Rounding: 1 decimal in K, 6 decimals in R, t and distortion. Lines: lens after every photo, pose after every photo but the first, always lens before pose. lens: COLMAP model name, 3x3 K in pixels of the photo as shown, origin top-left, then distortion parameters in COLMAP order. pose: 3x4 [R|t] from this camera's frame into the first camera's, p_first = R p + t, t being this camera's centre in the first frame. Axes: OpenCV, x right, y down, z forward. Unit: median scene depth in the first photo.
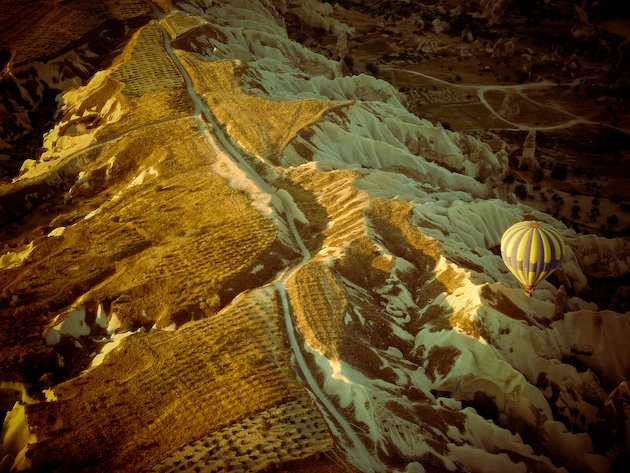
lens RADIAL K [[1327.2, 0, 313.9], [0, 1327.2, 237.7], [0, 0, 1]] dist [0.292280, 0.000000]
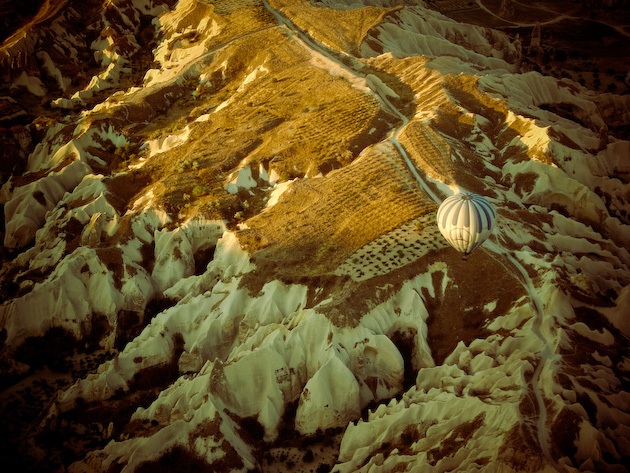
lens RADIAL K [[1327.2, 0, 316.3], [0, 1327.2, 235.4], [0, 0, 1]] dist [0.292280, 0.000000]
pose [[0.993788, -0.075471, 0.081788, -0.211816], [0.072624, 0.996664, 0.037243, 0.073266], [-0.084326, -0.031072, 0.995954, -0.308217]]
